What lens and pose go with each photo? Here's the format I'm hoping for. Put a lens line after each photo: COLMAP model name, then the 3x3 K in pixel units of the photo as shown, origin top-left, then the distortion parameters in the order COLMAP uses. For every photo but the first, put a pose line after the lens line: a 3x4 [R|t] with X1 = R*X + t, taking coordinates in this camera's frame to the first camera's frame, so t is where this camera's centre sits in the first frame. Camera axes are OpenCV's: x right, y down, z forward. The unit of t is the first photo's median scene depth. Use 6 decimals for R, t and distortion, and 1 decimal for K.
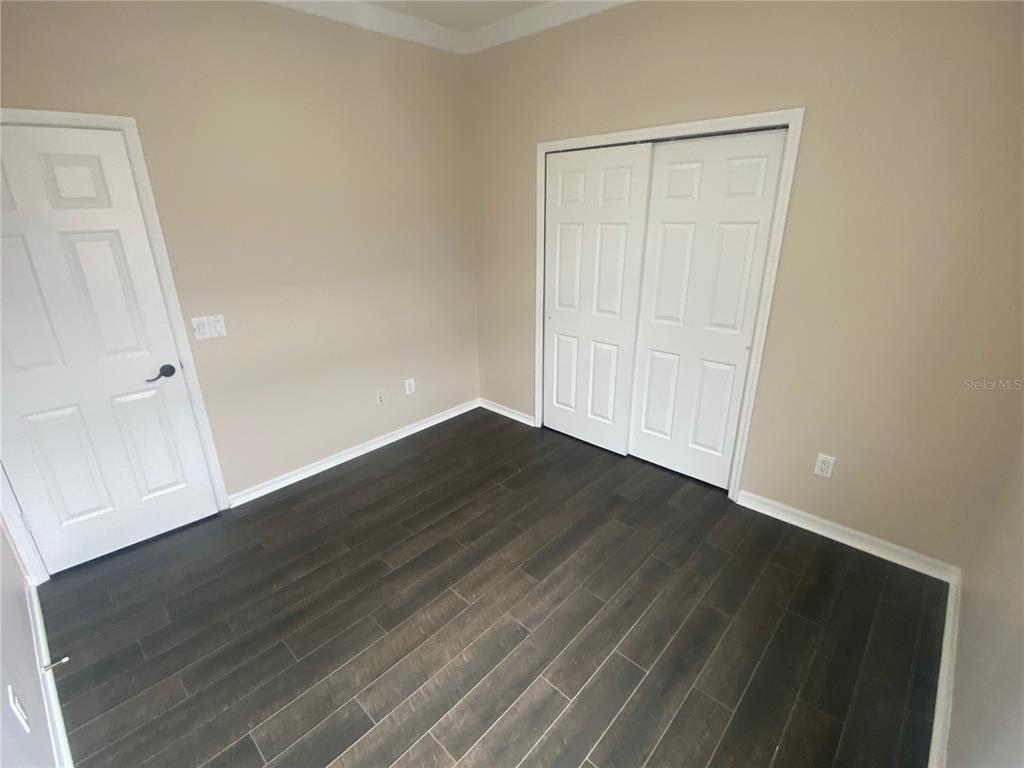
lens RADIAL K [[464.0, 0, 512.0], [0, 464.0, 384.0], [0, 0, 1]] dist [0.022194, -0.021298]
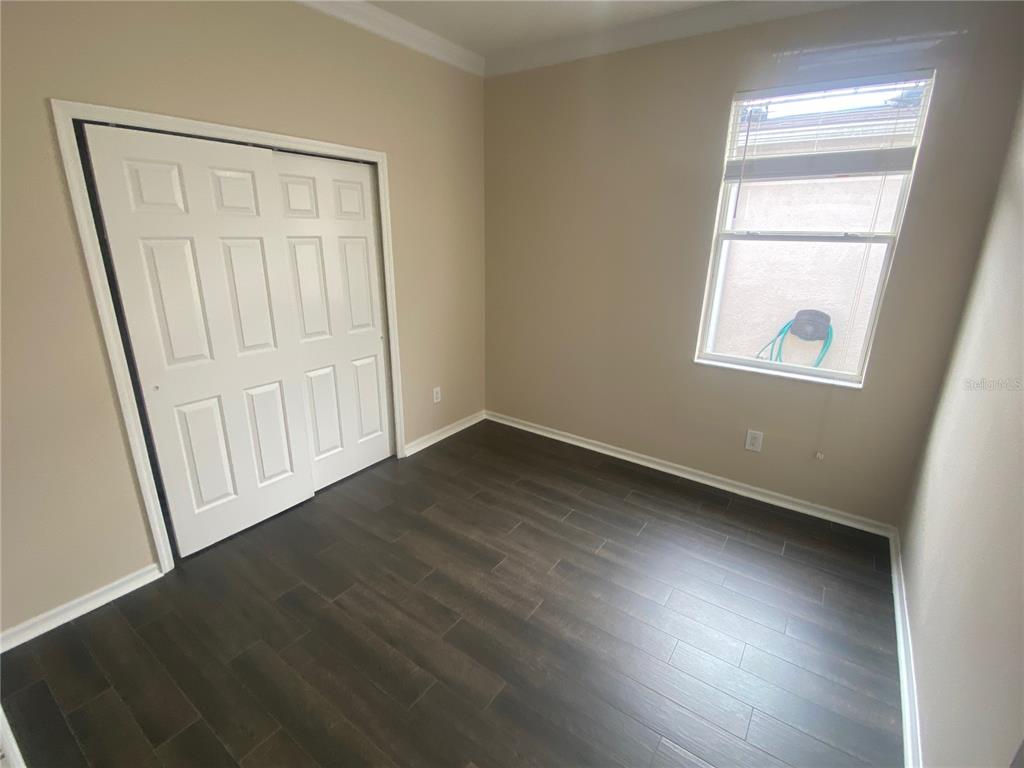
lens RADIAL K [[477.9, 0, 512.0], [0, 477.9, 384.0], [0, 0, 1]] dist [0.002630, -0.000086]
pose [[-0.148315, -0.288334, 0.945974, -0.833645], [0.331833, 0.886586, 0.322260, -0.277397], [-0.931606, 0.361701, -0.035815, 0.820476]]
